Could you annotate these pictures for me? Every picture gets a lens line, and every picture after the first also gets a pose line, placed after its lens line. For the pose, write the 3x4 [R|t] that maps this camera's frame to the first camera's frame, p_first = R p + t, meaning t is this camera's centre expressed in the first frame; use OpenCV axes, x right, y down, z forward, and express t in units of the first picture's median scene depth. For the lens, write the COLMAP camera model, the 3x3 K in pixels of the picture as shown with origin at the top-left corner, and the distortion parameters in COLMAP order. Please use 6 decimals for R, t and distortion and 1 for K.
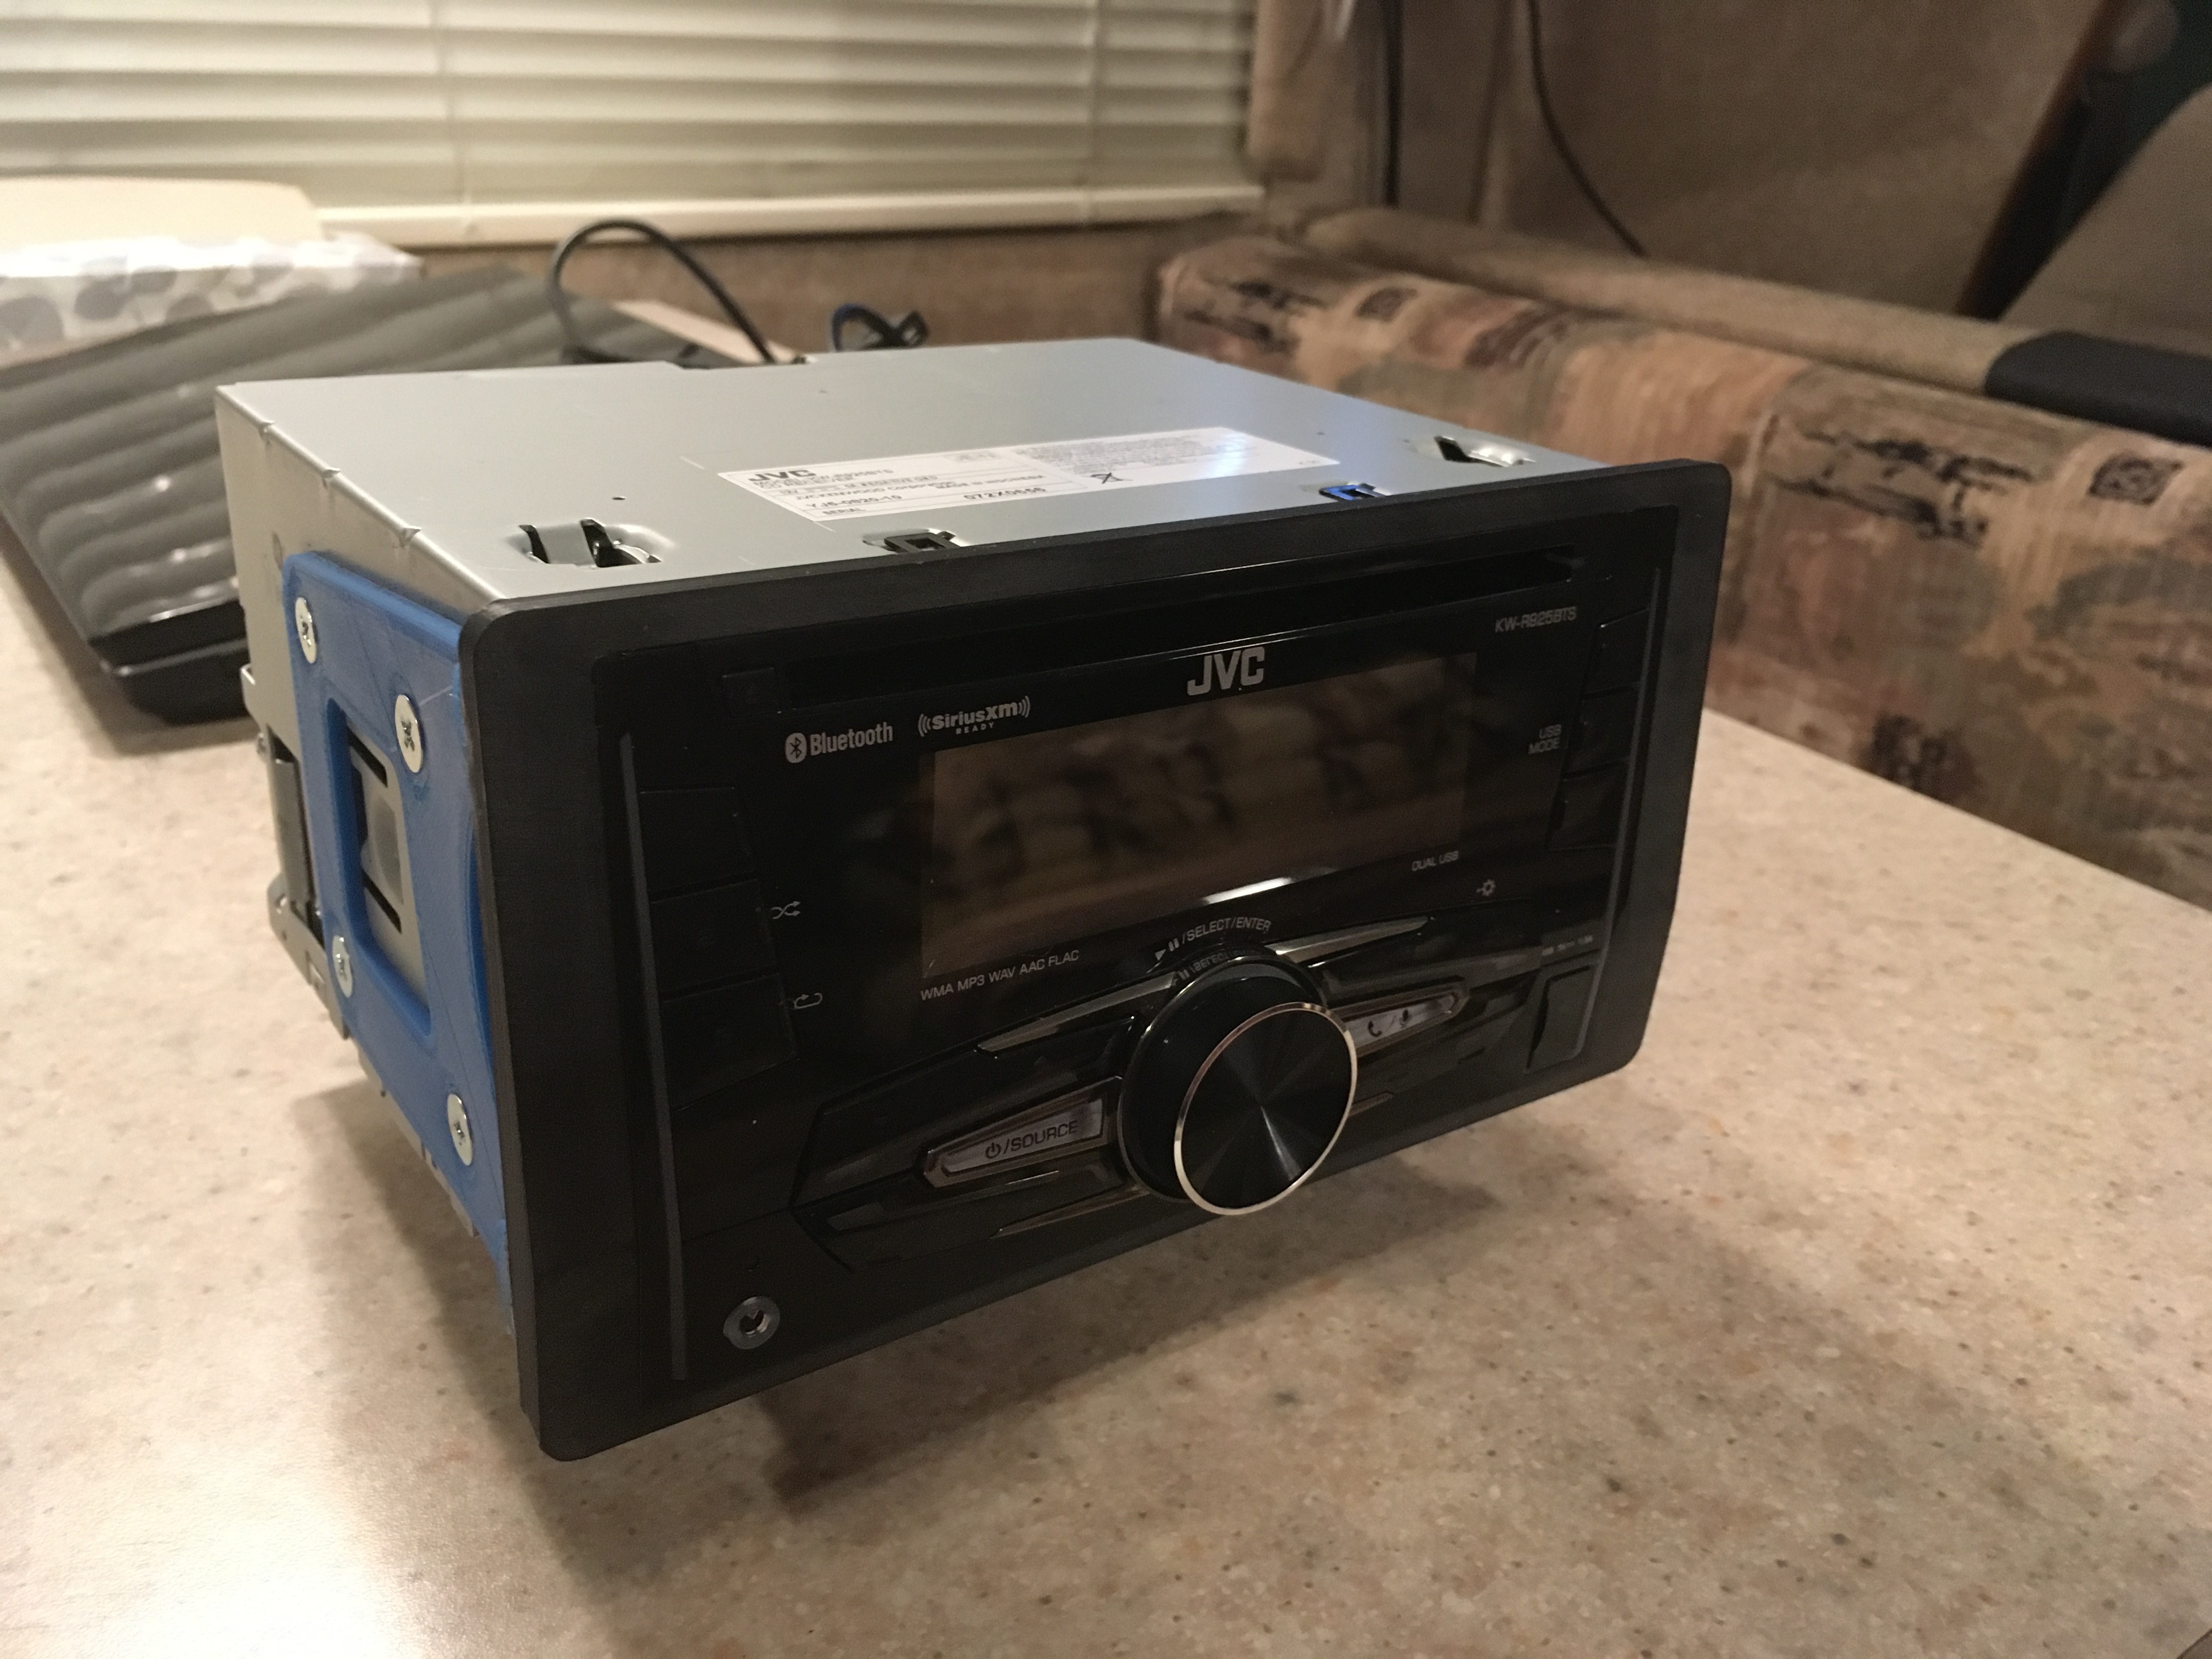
lens RADIAL K [[2094.0, 0, 1106.0], [0, 2094.0, 829.5], [0, 0, 1]] dist [0.046221, 0.003349]
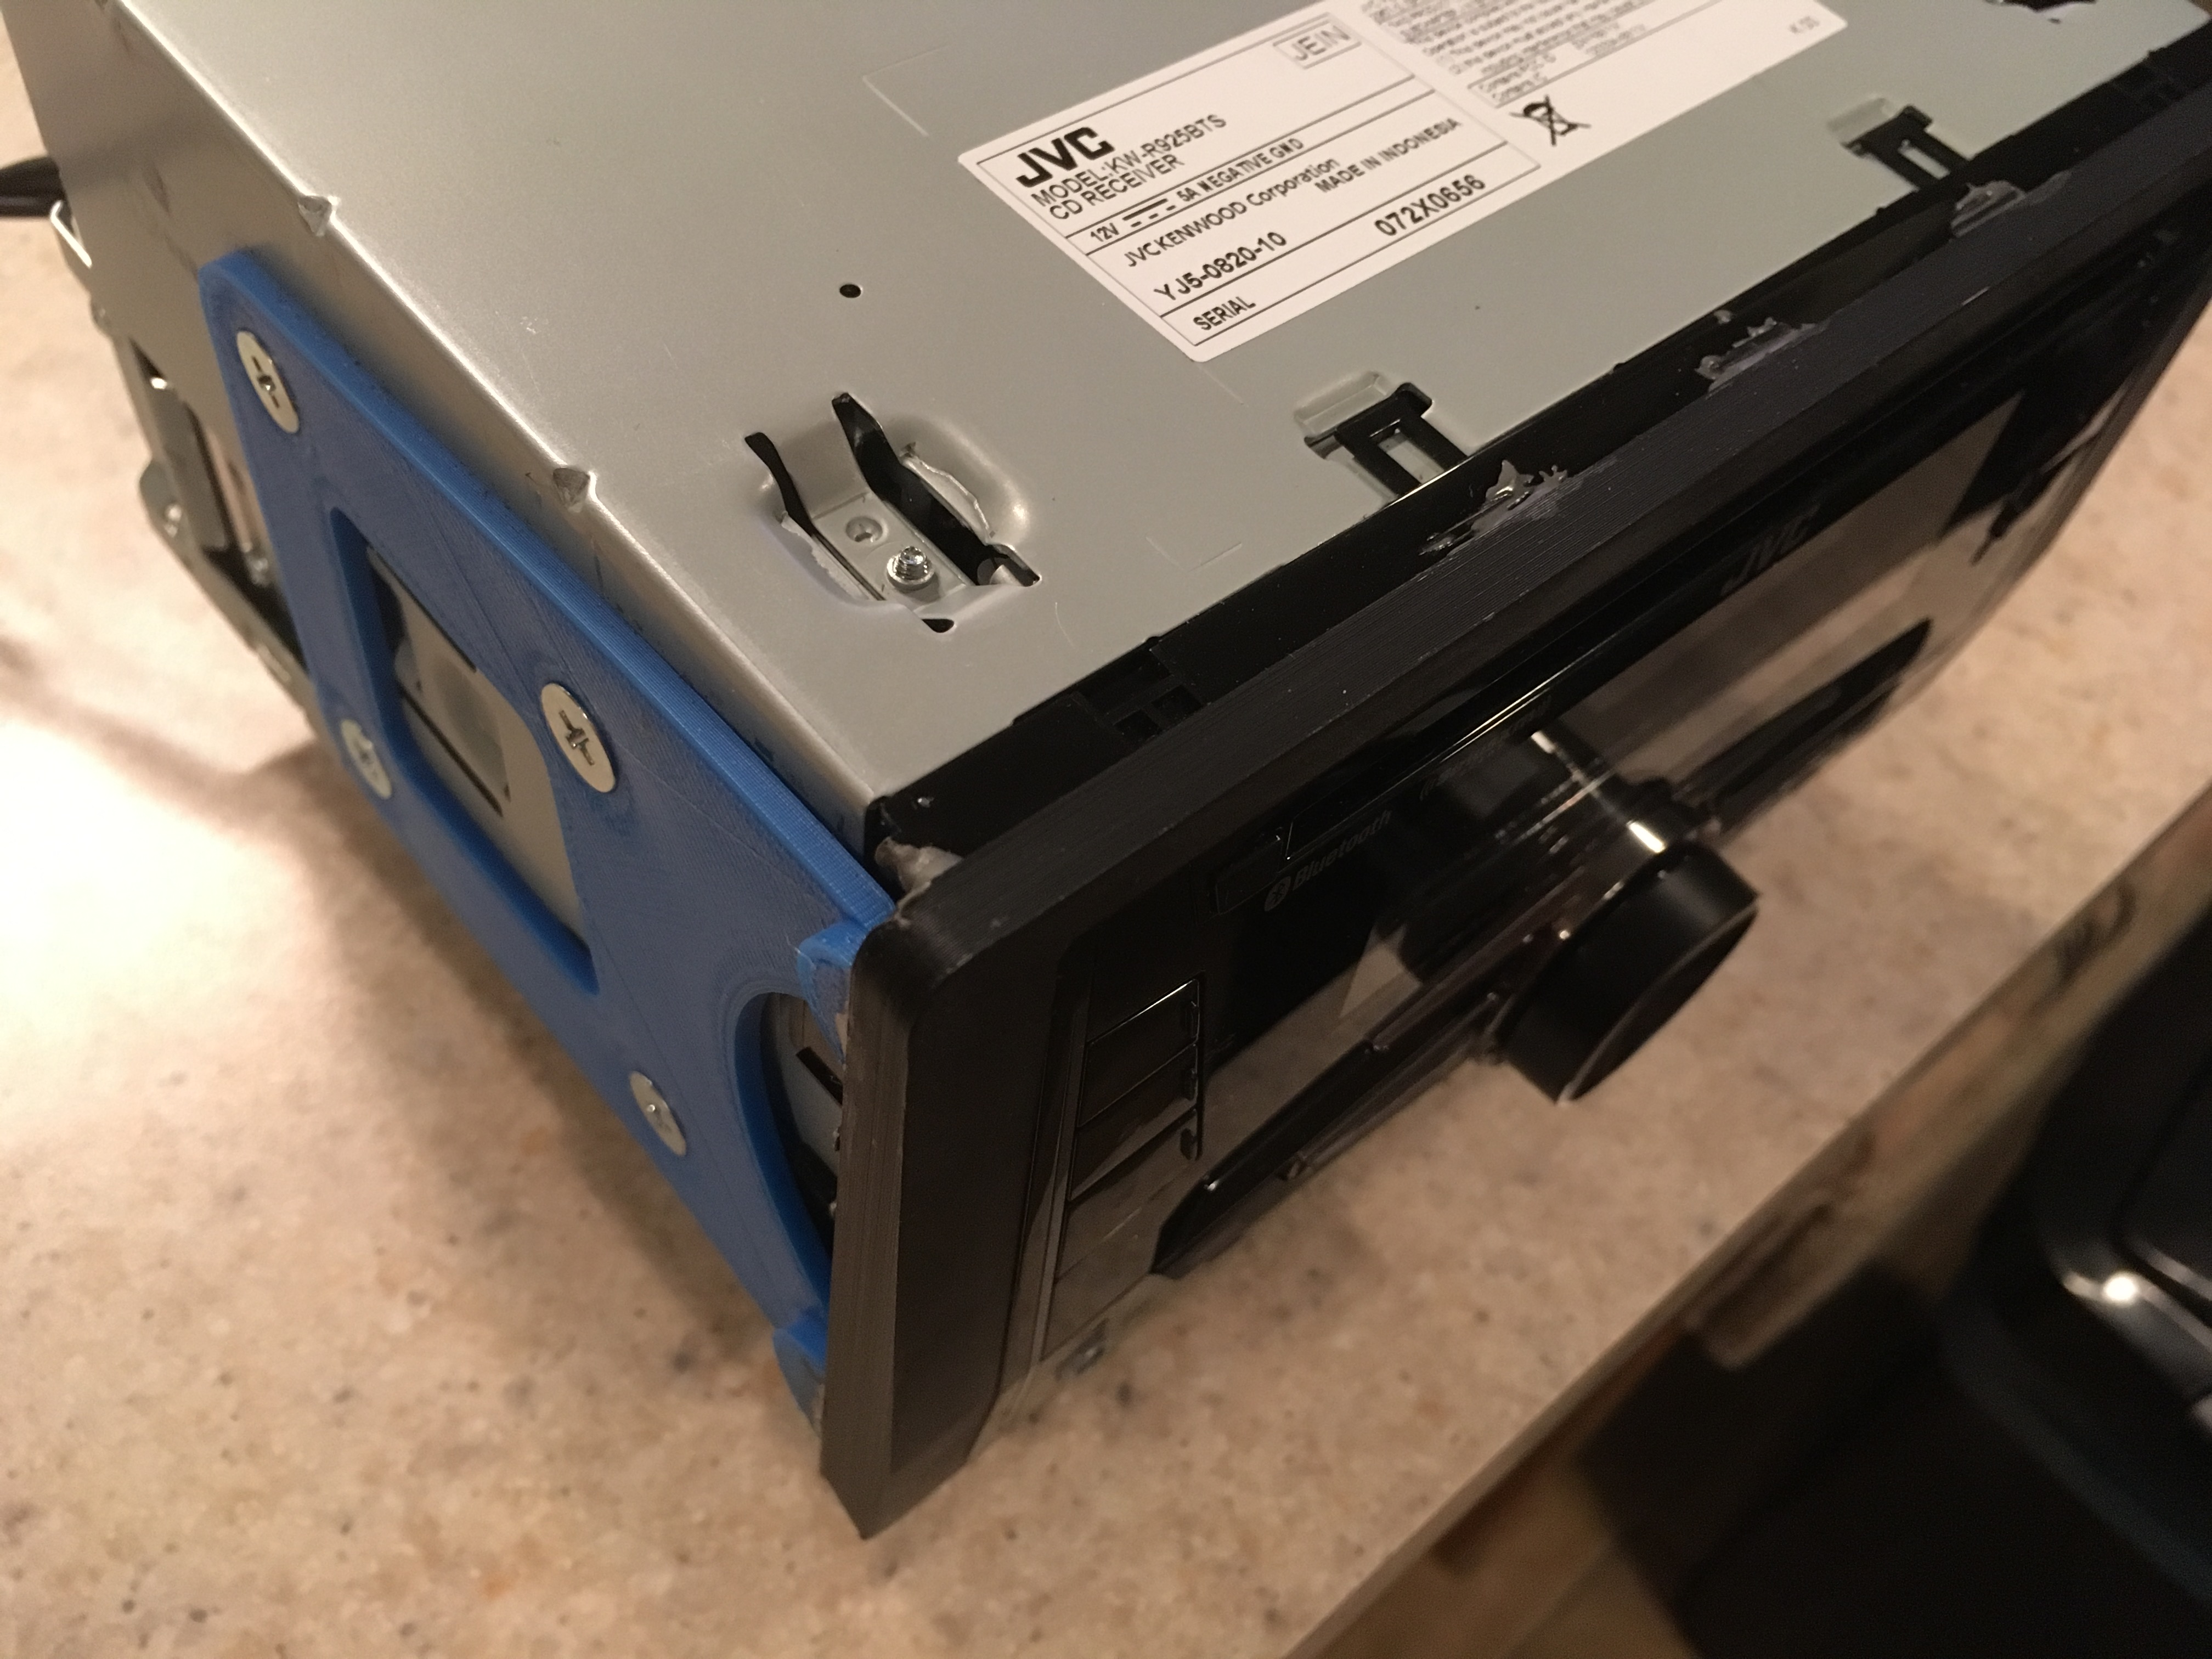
lens RADIAL K [[2094.0, 0, 1106.0], [0, 2094.0, 829.5], [0, 0, 1]] dist [0.046221, 0.003349]
pose [[0.986719, -0.056859, 0.152163, -0.249258], [-0.033668, 0.844810, 0.534006, -0.334540], [-0.158912, -0.532037, 0.831675, 0.399527]]
